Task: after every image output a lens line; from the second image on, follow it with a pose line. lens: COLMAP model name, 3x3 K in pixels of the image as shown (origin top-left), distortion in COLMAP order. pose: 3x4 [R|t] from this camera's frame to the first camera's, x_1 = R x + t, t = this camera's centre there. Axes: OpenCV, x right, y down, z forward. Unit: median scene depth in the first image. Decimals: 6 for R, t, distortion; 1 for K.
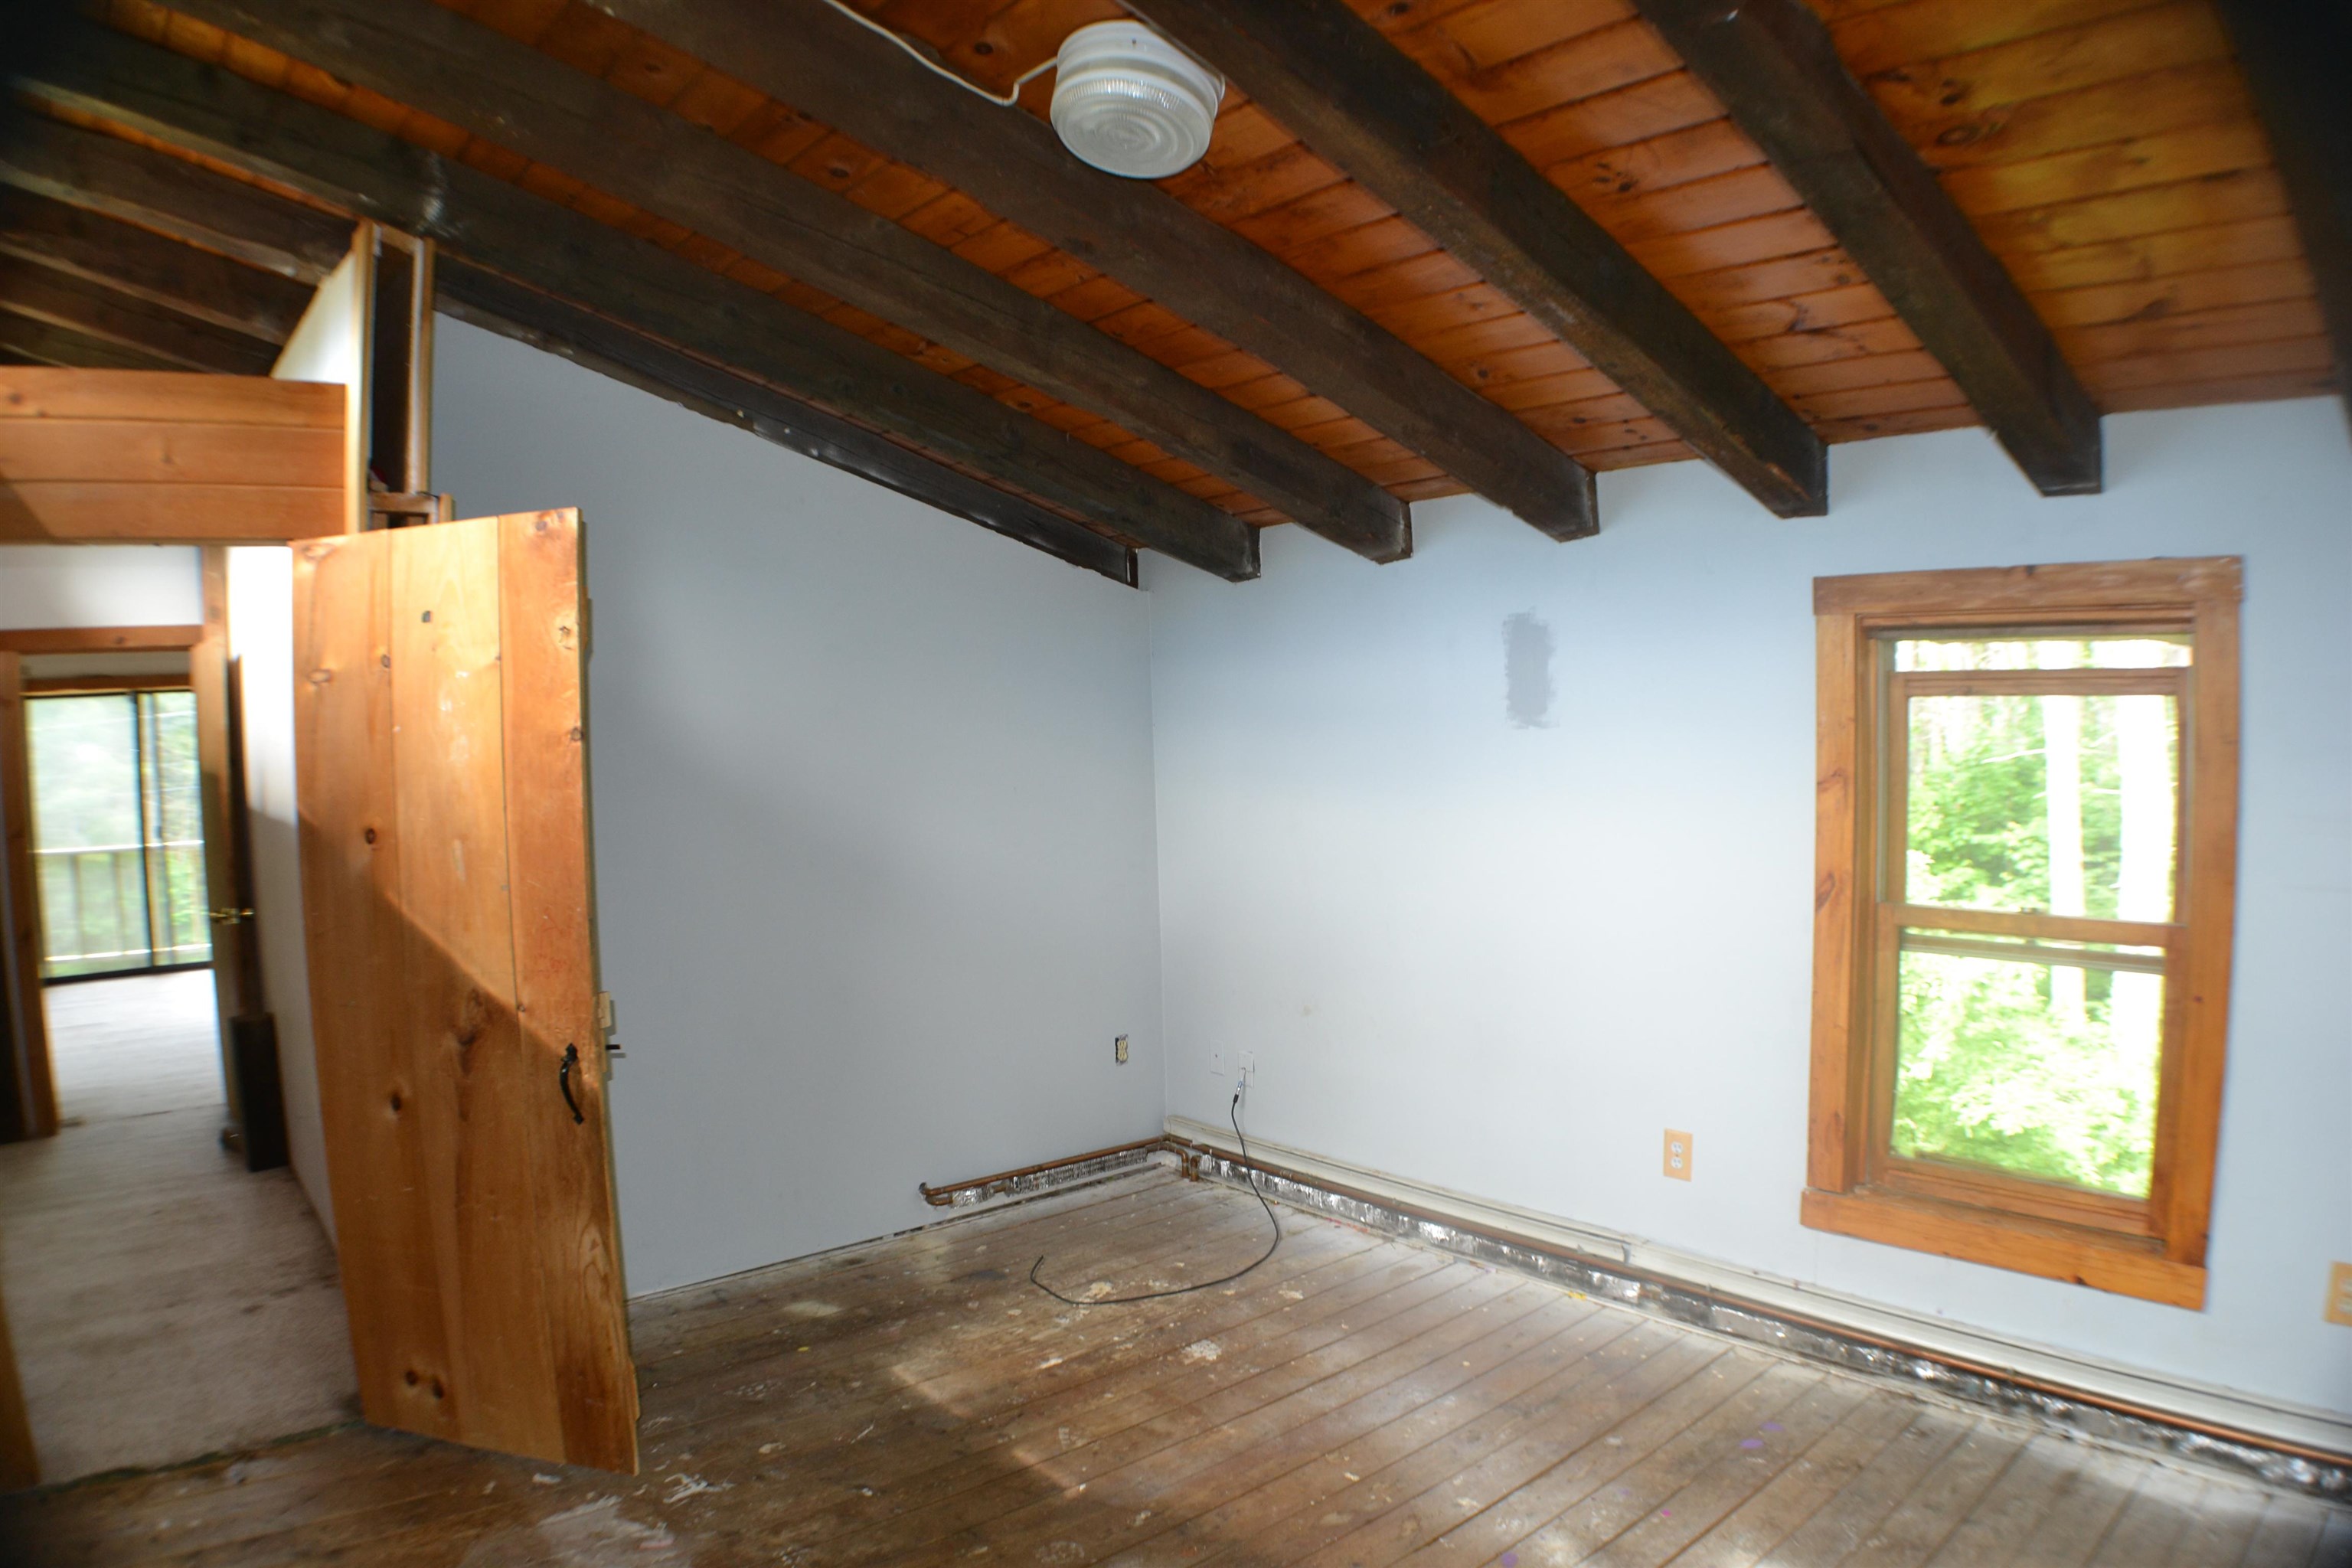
lens RADIAL K [[1454.4, 0, 1176.0], [0, 1454.4, 784.0], [0, 0, 1]] dist [-0.179818, 0.037744]
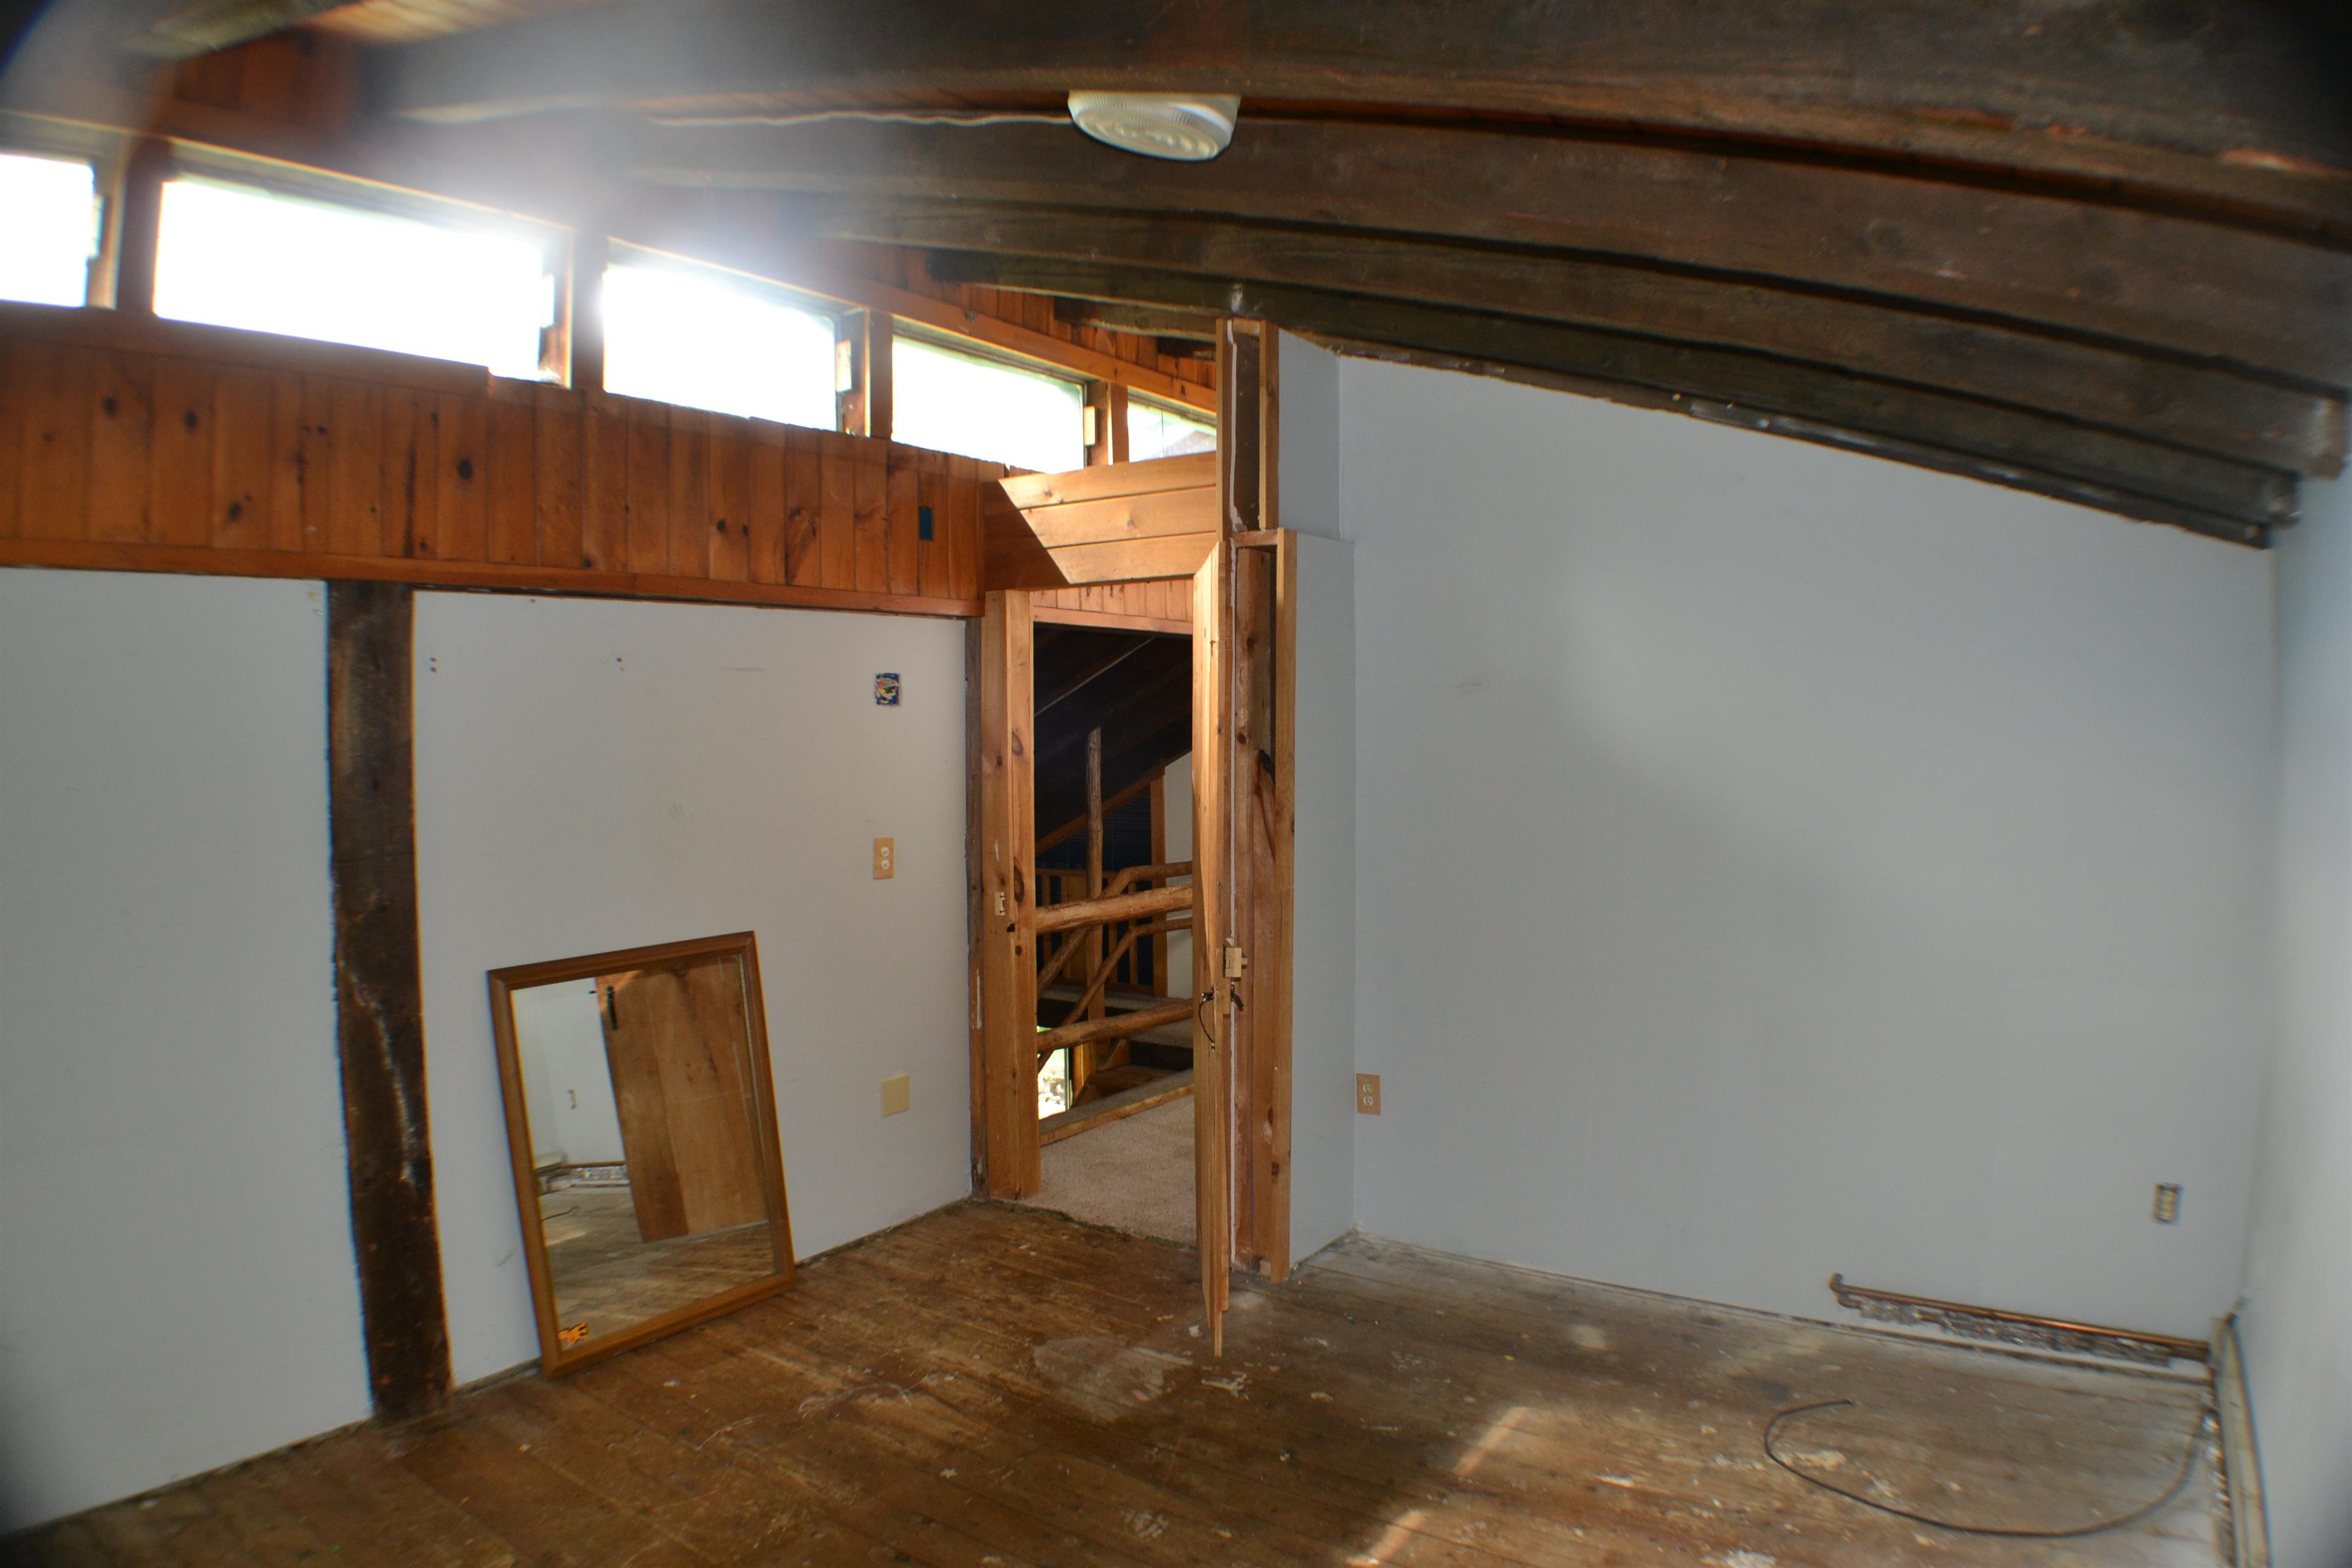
lens RADIAL K [[1454.4, 0, 1176.0], [0, 1454.4, 784.0], [0, 0, 1]] dist [-0.179818, 0.037744]
pose [[0.274097, 0.067440, -0.959335, 0.521653], [-0.052720, 0.997092, 0.055031, -0.037705], [0.960256, 0.035493, 0.276855, 0.427577]]
